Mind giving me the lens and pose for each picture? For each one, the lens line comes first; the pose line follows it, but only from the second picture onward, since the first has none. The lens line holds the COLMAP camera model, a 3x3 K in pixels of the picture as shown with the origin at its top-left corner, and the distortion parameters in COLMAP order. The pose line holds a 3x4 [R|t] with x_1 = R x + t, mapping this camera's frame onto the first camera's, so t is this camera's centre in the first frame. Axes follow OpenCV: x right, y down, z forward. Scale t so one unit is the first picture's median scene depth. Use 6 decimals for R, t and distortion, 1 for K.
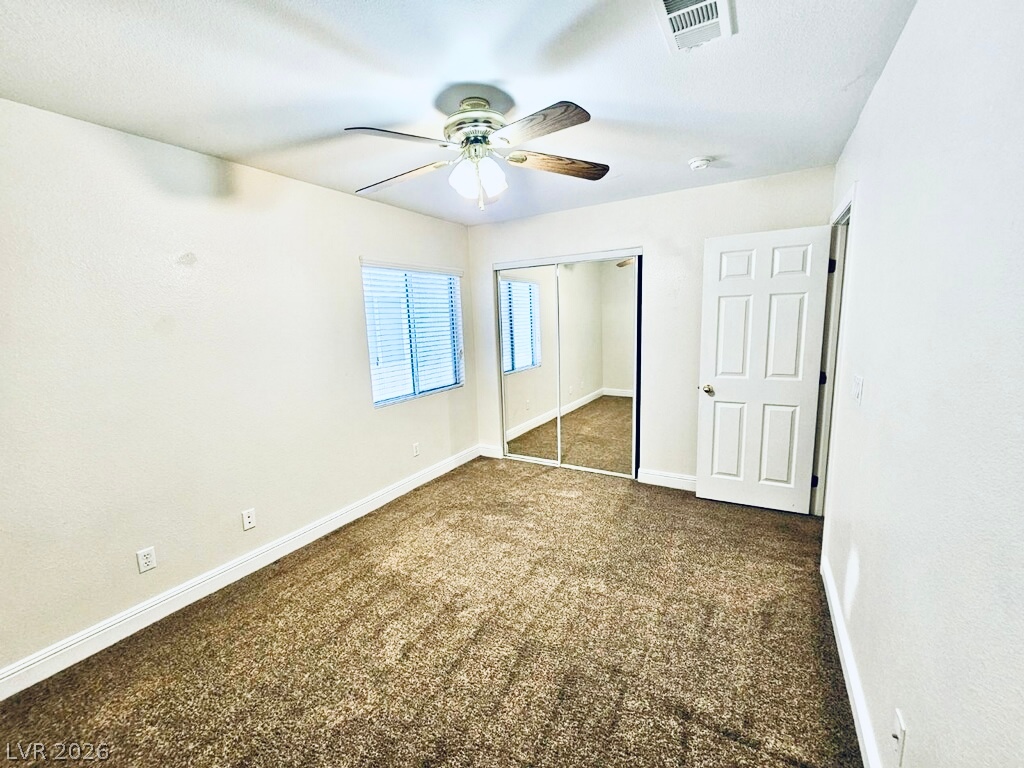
lens RADIAL K [[418.2, 0, 515.0], [0, 418.2, 383.7], [0, 0, 1]] dist [0.001539, 0.000503]
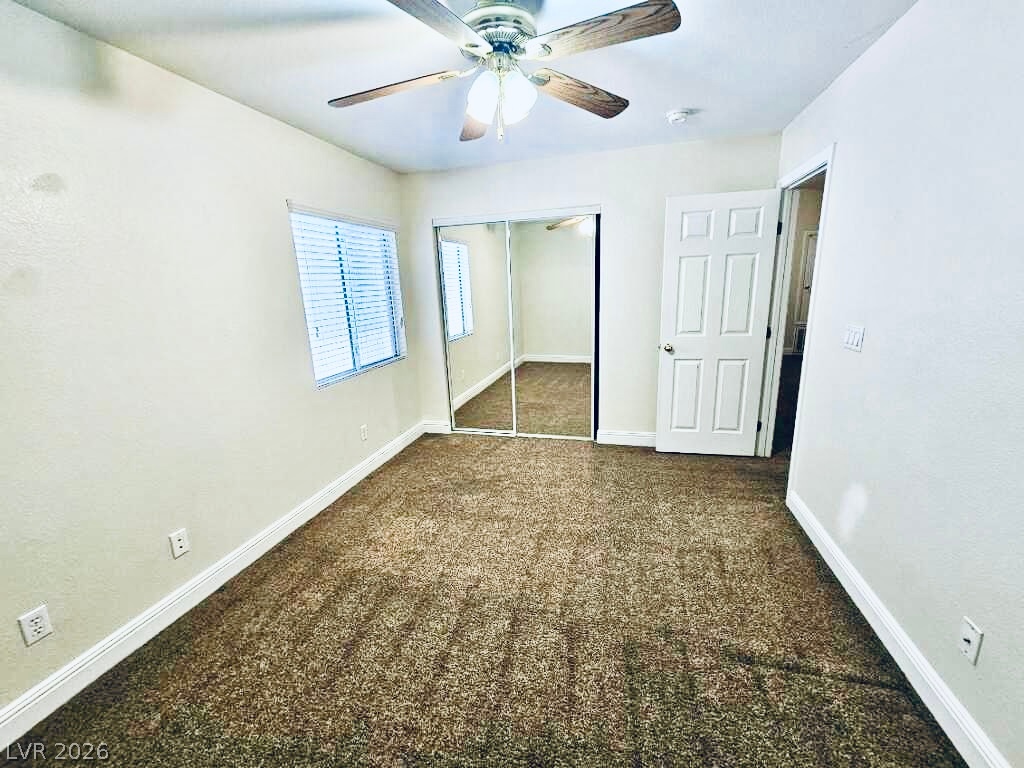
lens RADIAL K [[418.2, 0, 515.0], [0, 418.2, 383.7], [0, 0, 1]] dist [0.001539, 0.000503]
pose [[0.963466, -0.065433, 0.259717, -0.197739], [0.046790, 0.995907, 0.077331, 0.003335], [-0.263714, -0.062354, 0.962584, 0.107126]]
